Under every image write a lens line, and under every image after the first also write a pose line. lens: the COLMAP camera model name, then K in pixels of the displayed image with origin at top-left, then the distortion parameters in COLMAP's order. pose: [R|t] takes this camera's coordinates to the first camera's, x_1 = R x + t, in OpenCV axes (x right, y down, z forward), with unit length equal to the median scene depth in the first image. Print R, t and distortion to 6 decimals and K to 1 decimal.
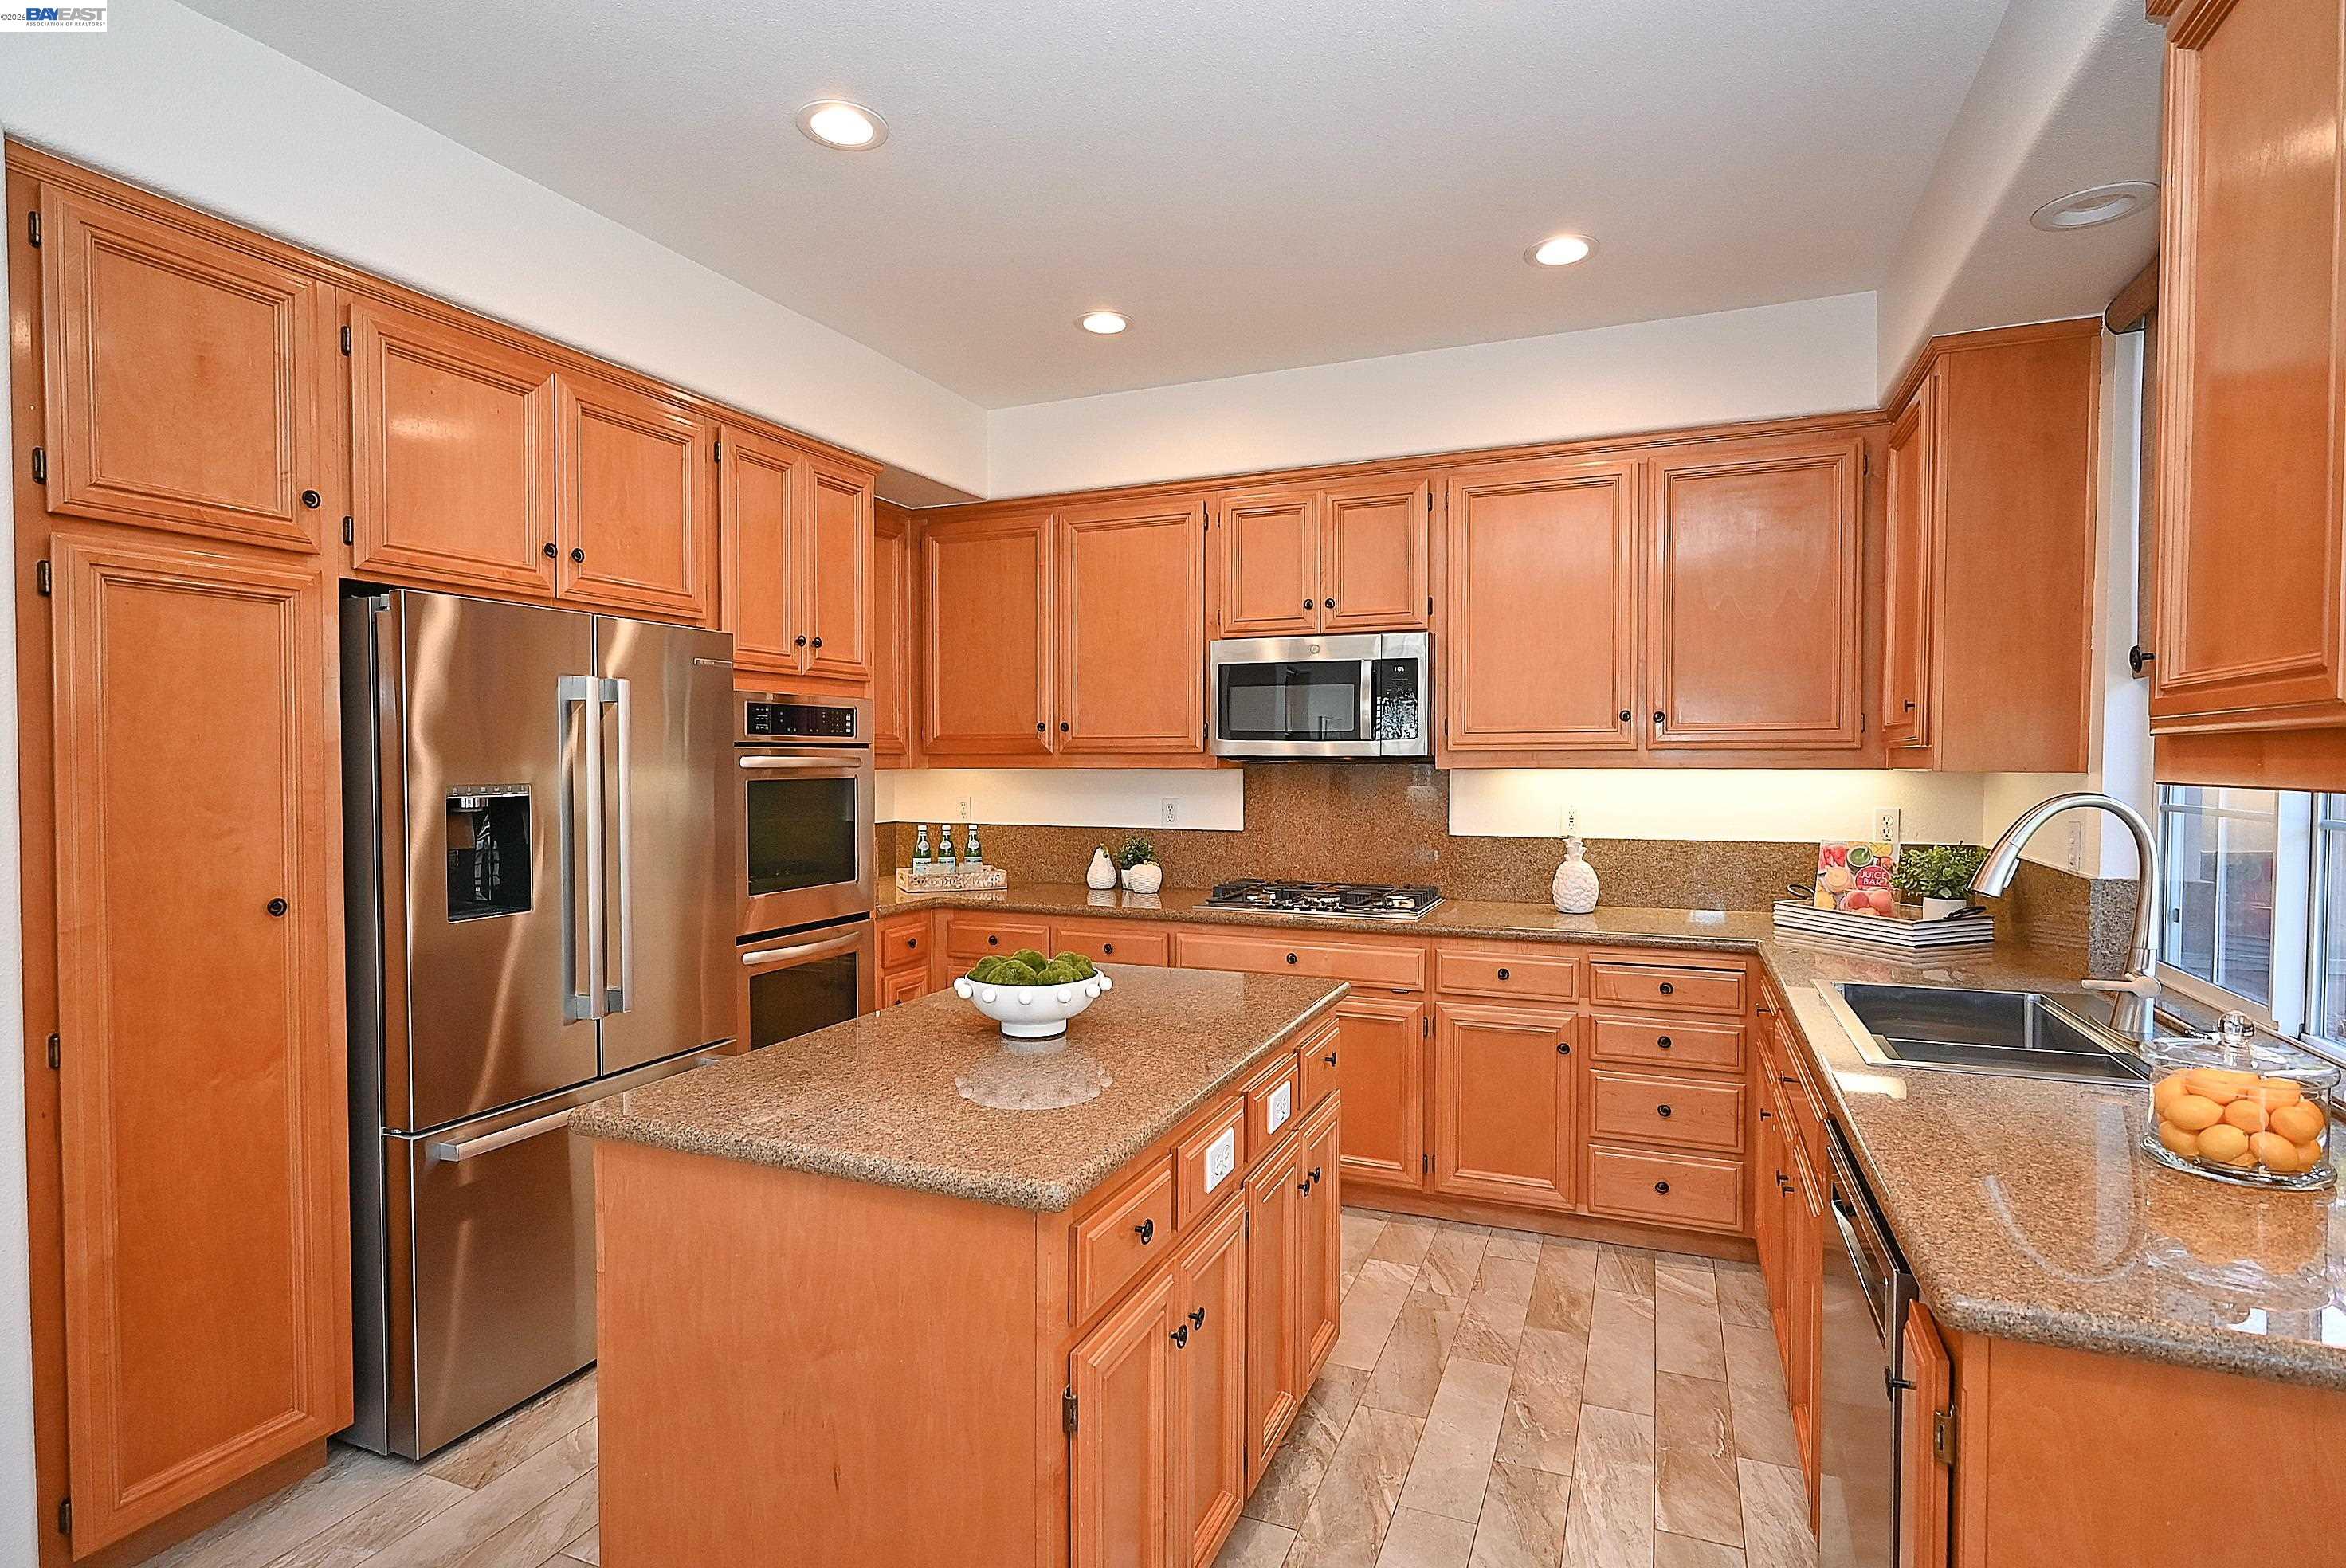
lens RADIAL K [[1173.8, 0, 1178.7], [0, 1173.8, 783.8], [0, 0, 1]] dist [-0.006010, 0.003690]
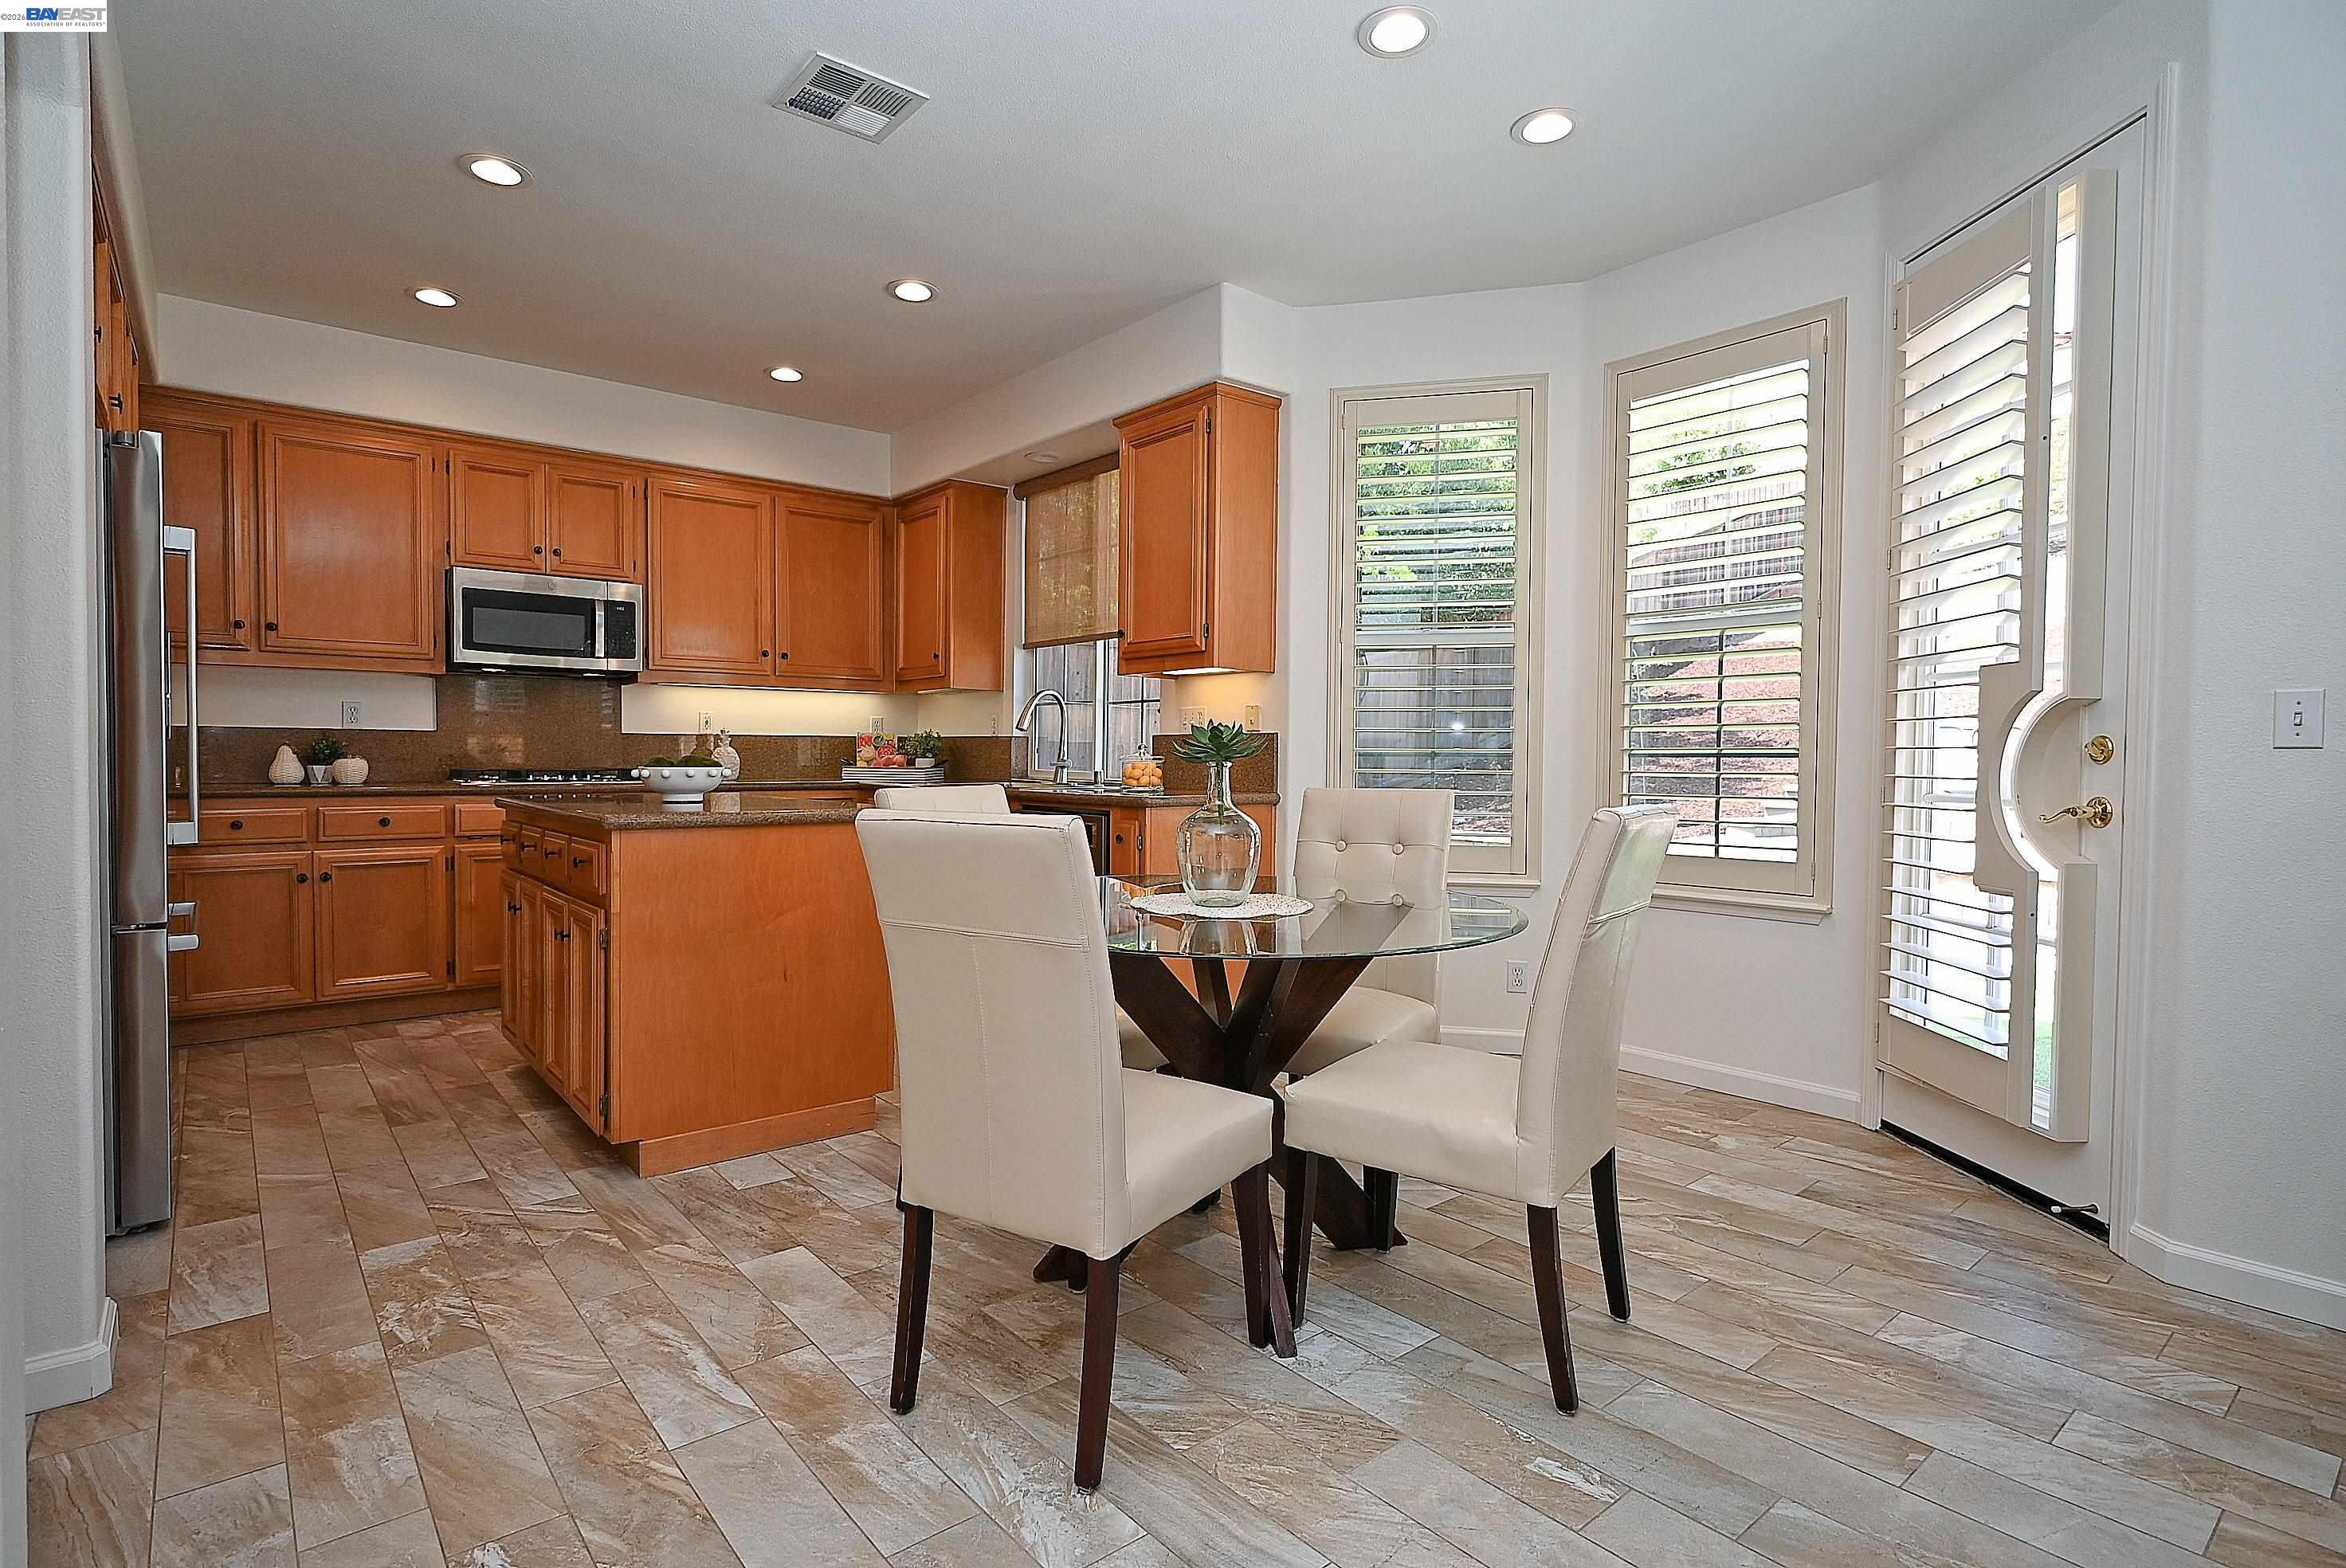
lens RADIAL K [[1173.8, 0, 1186.1], [0, 1173.8, 780.9], [0, 0, 1]] dist [-0.006010, 0.003690]
pose [[0.461907, -0.017982, 0.886746, -0.720218], [0.010159, 0.999836, 0.014984, 0.090897], [-0.886870, 0.002087, 0.462014, -0.236319]]
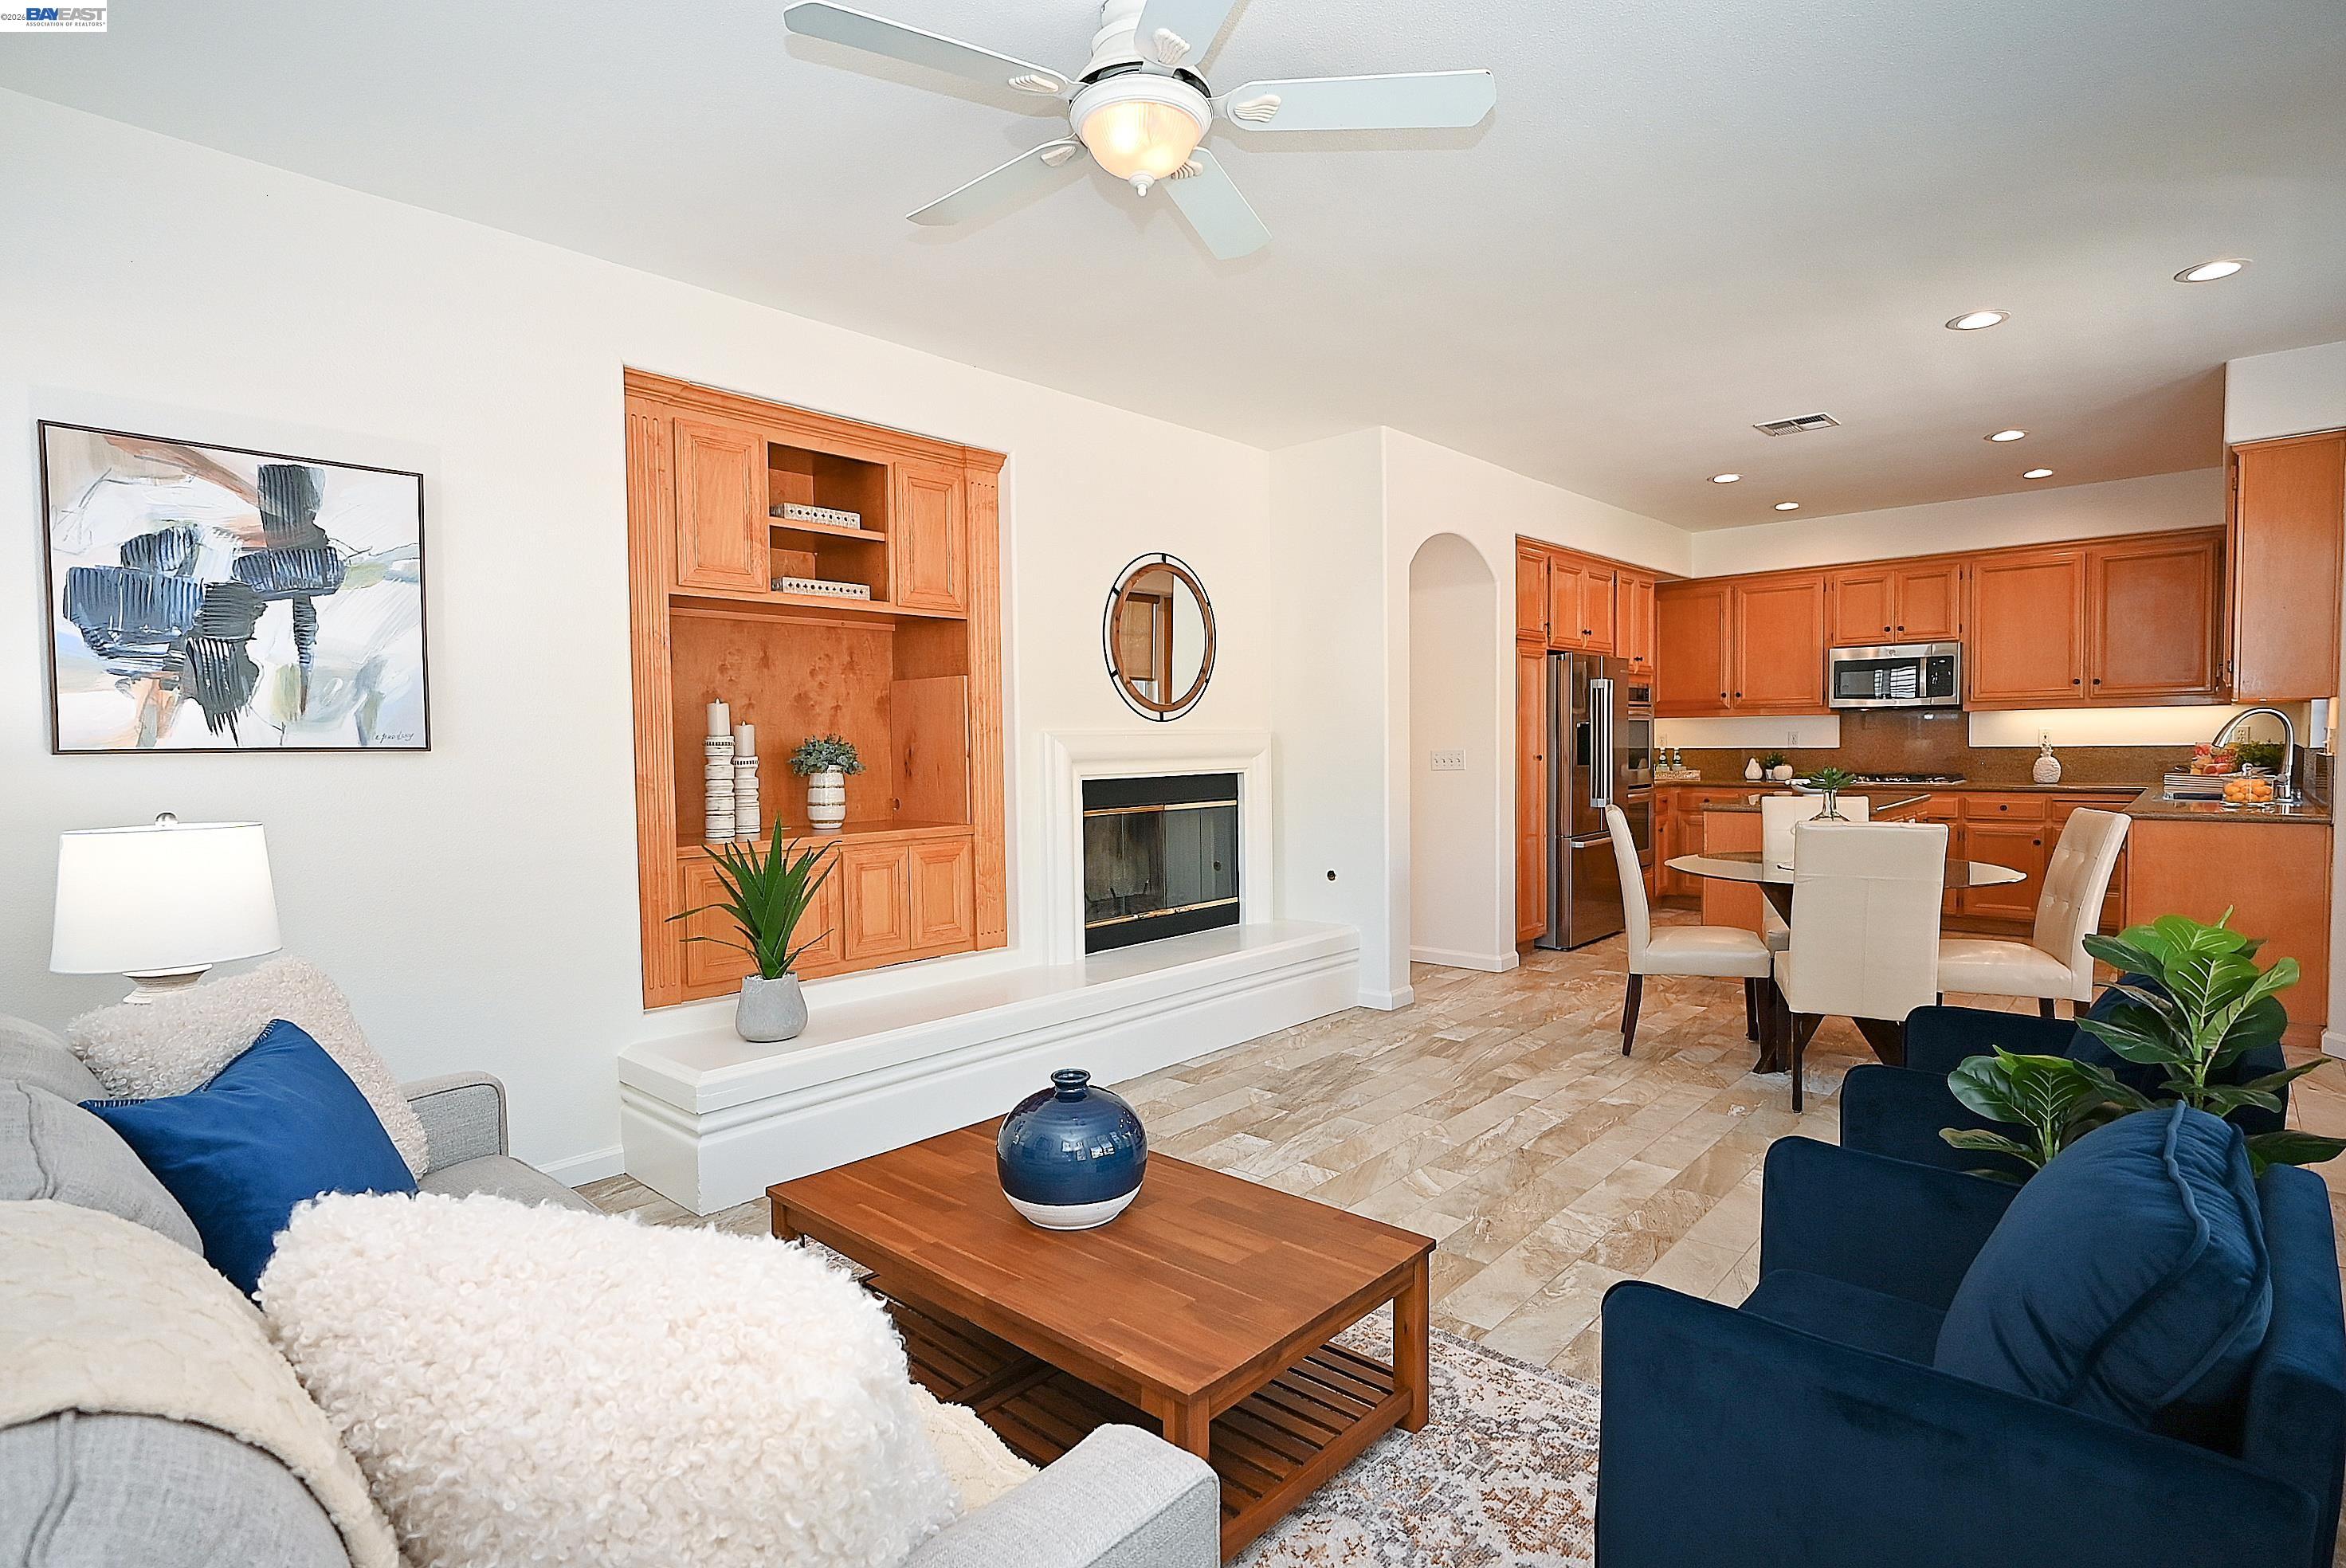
lens RADIAL K [[1173.8, 0, 1173.5], [0, 1173.8, 789.1], [0, 0, 1]] dist [-0.006010, 0.003690]
pose [[0.946211, -0.000276, -0.323550, -0.391539], [0.008283, 0.999693, 0.023372, 0.060566], [0.323444, -0.024795, 0.945922, -1.269977]]
